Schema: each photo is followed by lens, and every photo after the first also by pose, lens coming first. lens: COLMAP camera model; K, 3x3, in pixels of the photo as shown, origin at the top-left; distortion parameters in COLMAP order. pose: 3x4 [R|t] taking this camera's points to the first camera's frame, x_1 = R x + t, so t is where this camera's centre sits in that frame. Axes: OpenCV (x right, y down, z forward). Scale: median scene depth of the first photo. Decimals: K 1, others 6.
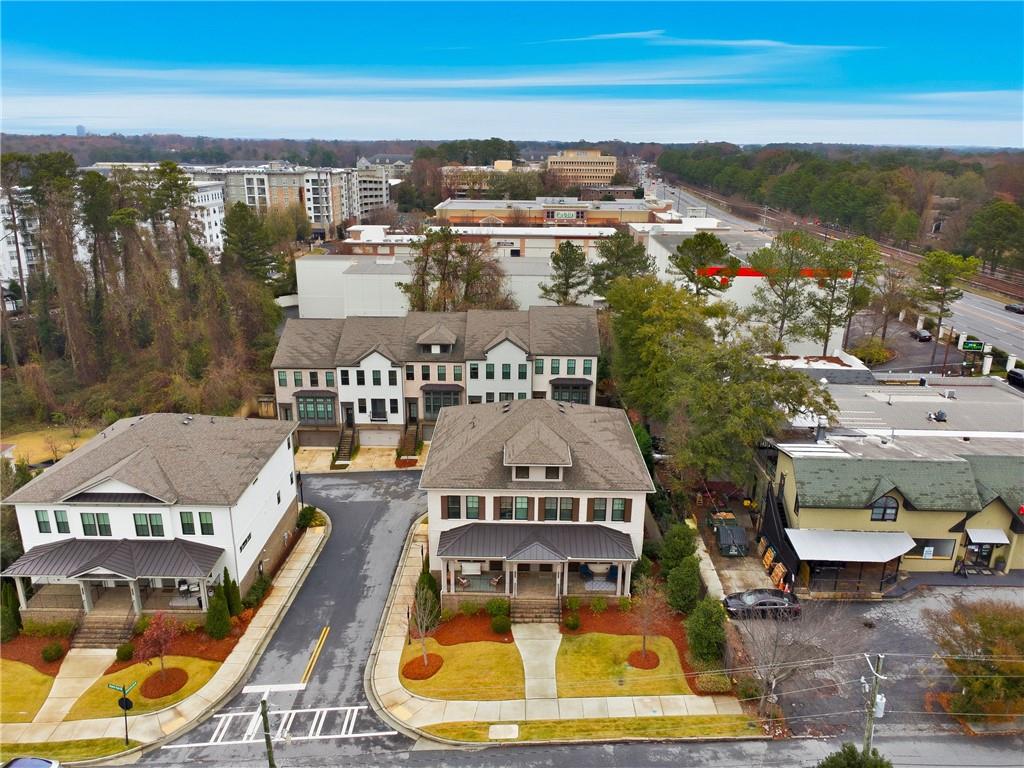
lens RADIAL K [[718.7, 0, 509.1], [0, 718.7, 384.5], [0, 0, 1]] dist [0.006861, -0.000808]
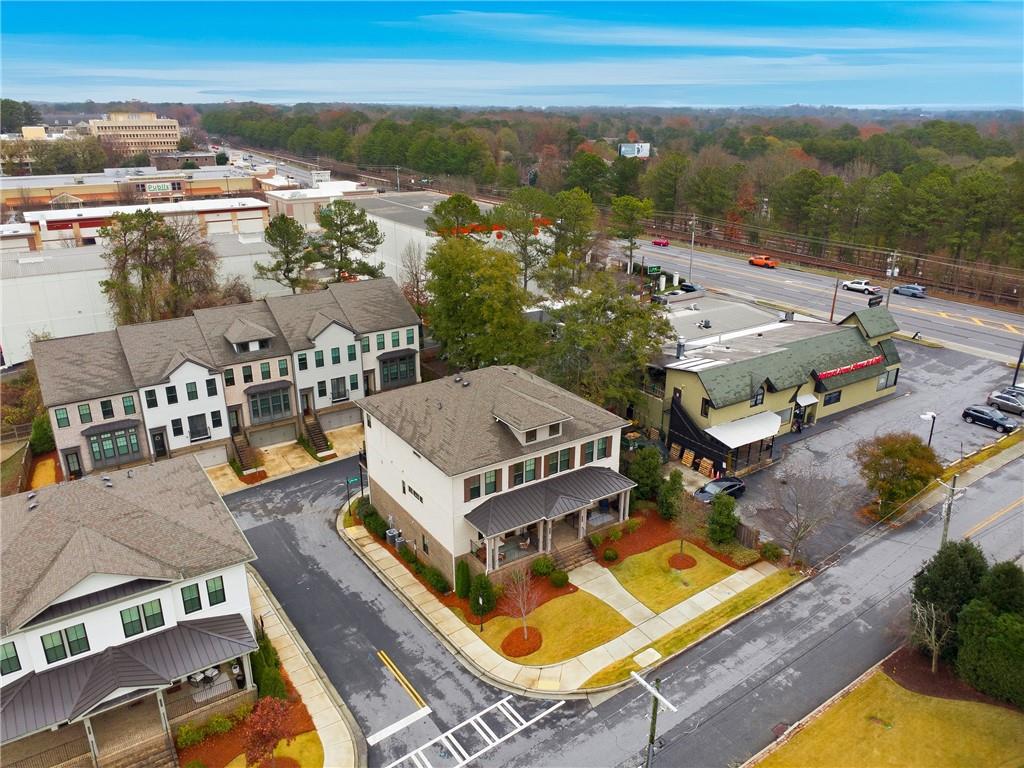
lens RADIAL K [[718.7, 0, 505.7], [0, 718.7, 379.3], [0, 0, 1]] dist [0.006861, -0.000808]
pose [[0.837096, -0.201995, 0.508399, -0.498612], [0.180254, 0.979281, 0.092289, -0.057268], [-0.516507, 0.014386, 0.856162, 0.121351]]
